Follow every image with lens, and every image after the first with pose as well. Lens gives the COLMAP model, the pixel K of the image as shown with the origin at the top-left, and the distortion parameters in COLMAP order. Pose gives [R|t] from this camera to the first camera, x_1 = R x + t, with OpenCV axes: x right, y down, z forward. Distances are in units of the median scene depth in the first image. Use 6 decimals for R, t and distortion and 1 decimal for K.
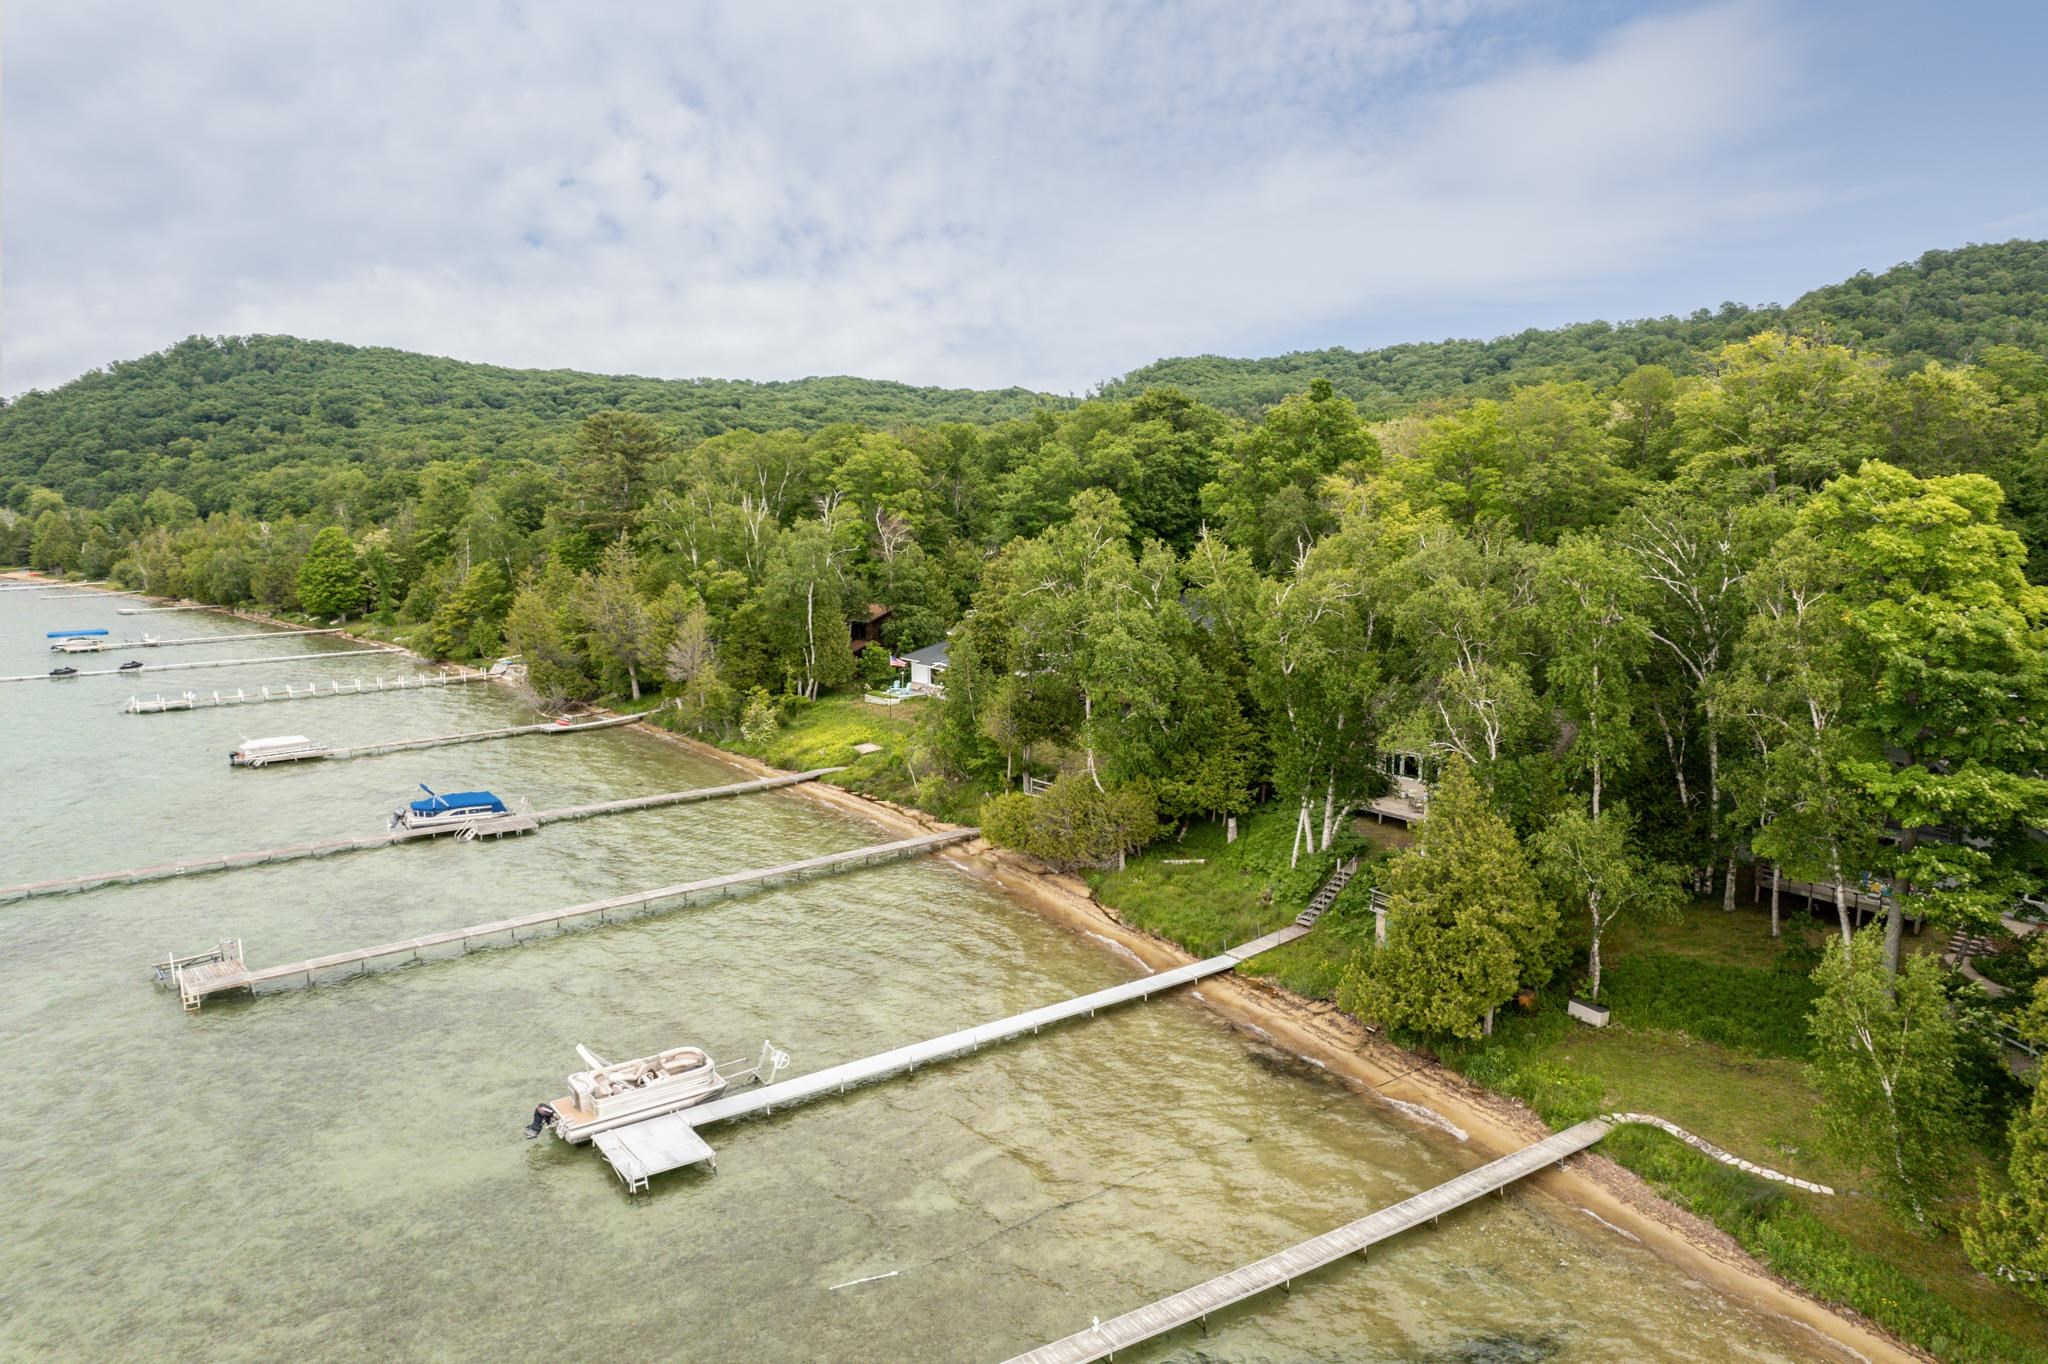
lens RADIAL K [[1315.9, 0, 1024.0], [0, 1315.9, 682.0], [0, 0, 1]] dist [-0.087546, 0.080434]
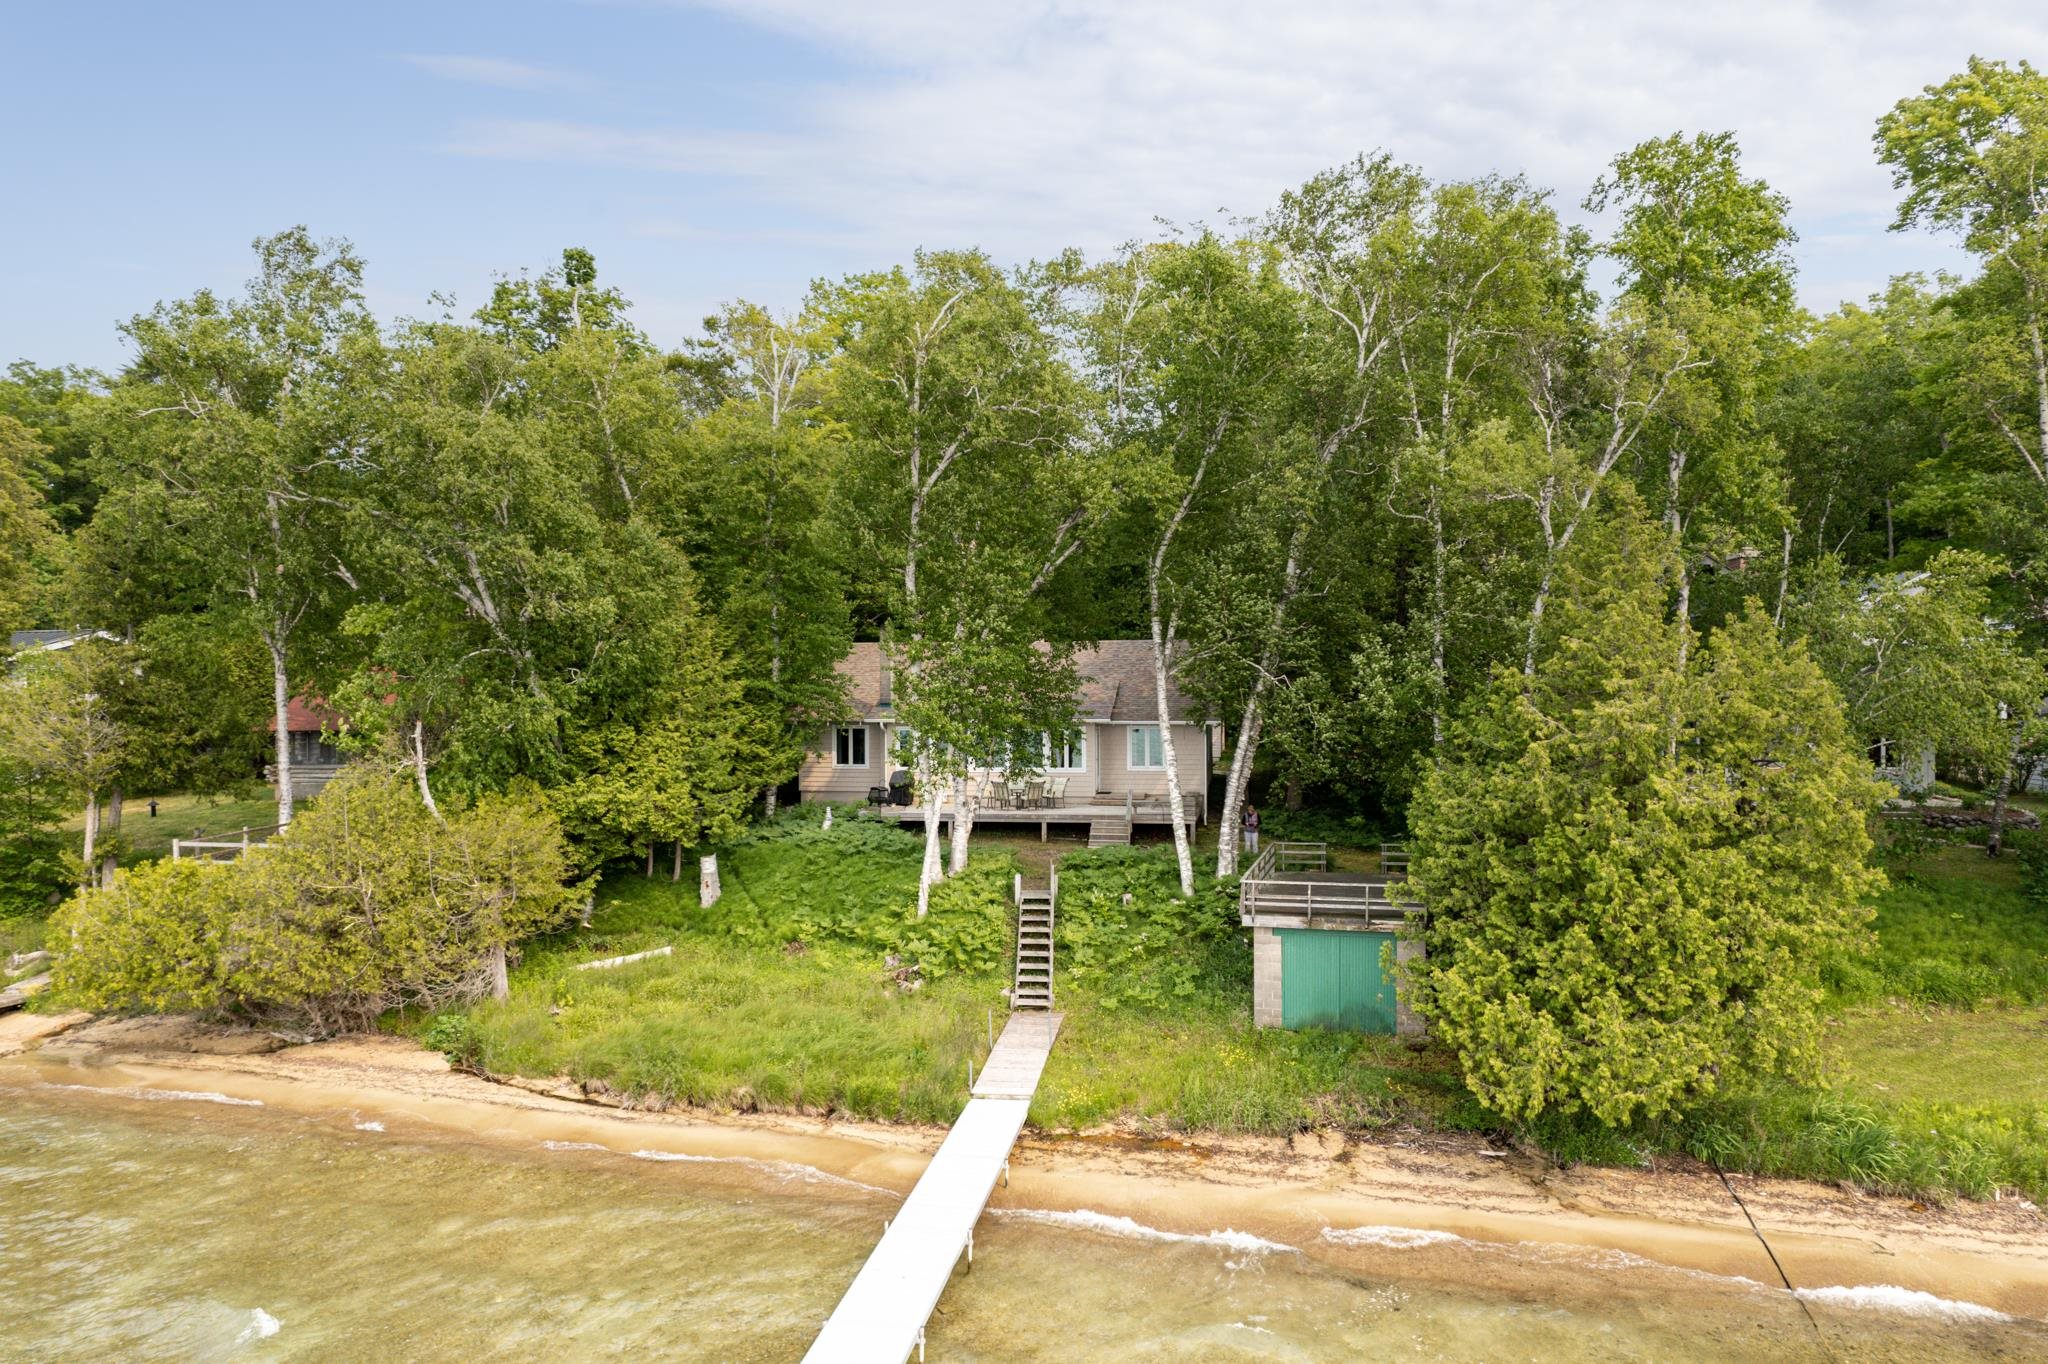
lens RADIAL K [[1315.9, 0, 1024.0], [0, 1315.9, 682.0], [0, 0, 1]] dist [-0.087546, 0.080434]
pose [[0.703350, 0.000661, 0.710844, -0.107413], [0.099450, 0.990073, -0.099322, 0.101255], [-0.703853, 0.140551, 0.696302, 0.573444]]
